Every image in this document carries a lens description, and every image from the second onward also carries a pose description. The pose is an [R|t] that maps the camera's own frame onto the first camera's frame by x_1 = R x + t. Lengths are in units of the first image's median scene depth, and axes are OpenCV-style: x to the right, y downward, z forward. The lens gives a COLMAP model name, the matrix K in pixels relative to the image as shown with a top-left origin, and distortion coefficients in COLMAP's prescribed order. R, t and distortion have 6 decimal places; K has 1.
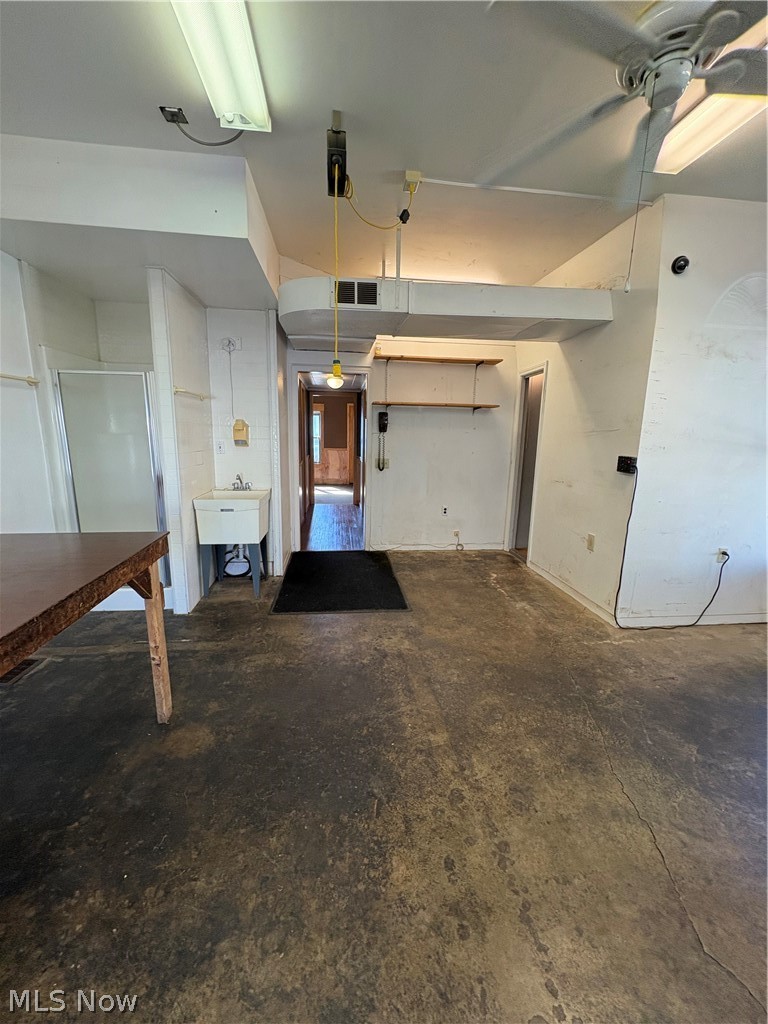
lens RADIAL K [[408.9, 0, 384.6], [0, 408.9, 511.9], [0, 0, 1]] dist [-0.002186, 0.001058]
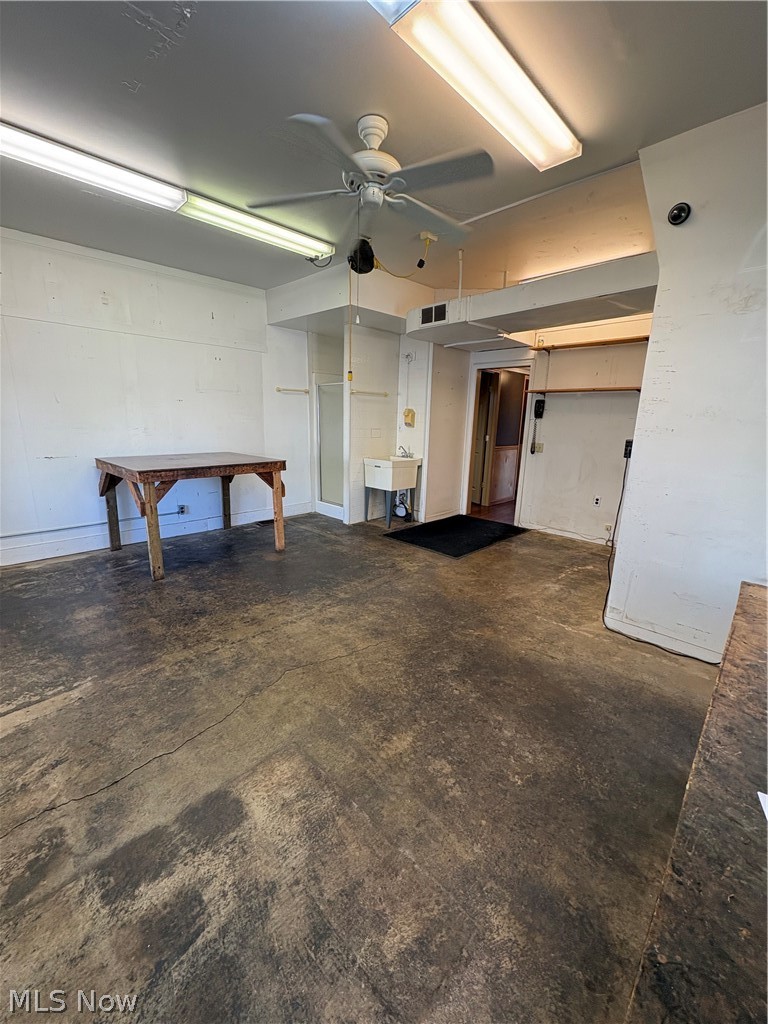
lens RADIAL K [[408.9, 0, 386.9], [0, 408.9, 514.4], [0, 0, 1]] dist [-0.002186, 0.001058]
pose [[0.635431, 0.172872, -0.752557, 0.836966], [-0.158164, 0.983091, 0.092281, 0.024852], [0.755785, 0.060389, 0.652029, 0.013135]]
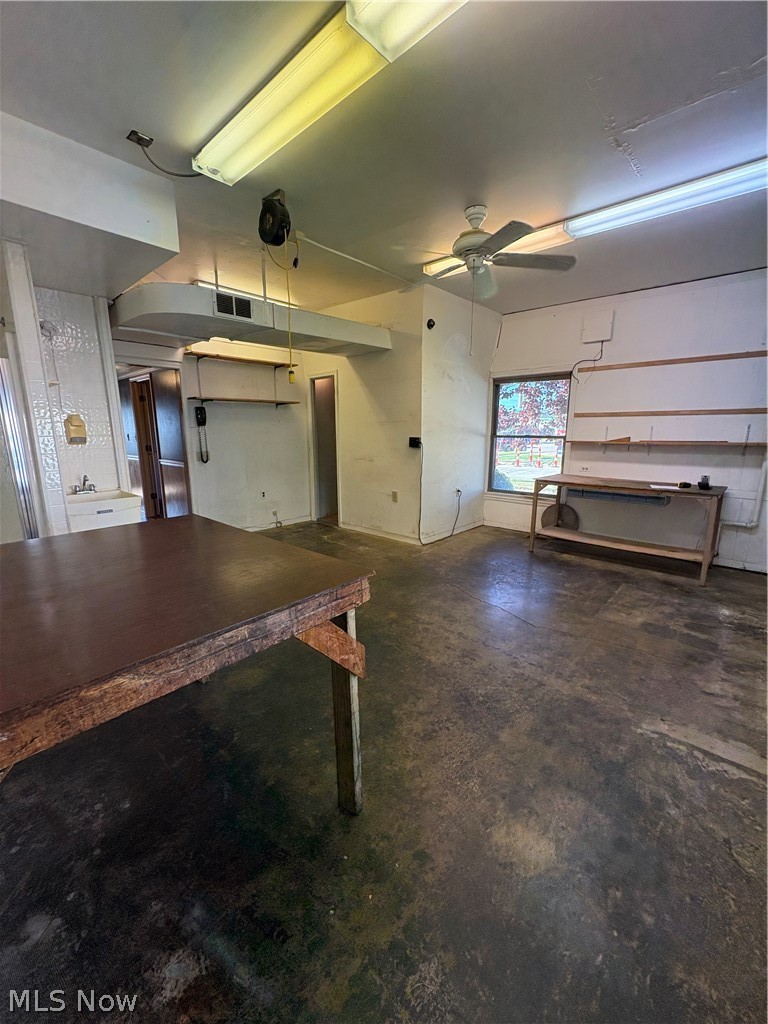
lens RADIAL K [[408.9, 0, 386.5], [0, 408.9, 510.7], [0, 0, 1]] dist [-0.002186, 0.001058]
pose [[0.755948, -0.151438, 0.636874, -0.484257], [0.142906, 0.987586, 0.065208, 0.024956], [-0.638843, 0.041719, 0.768205, -0.129984]]
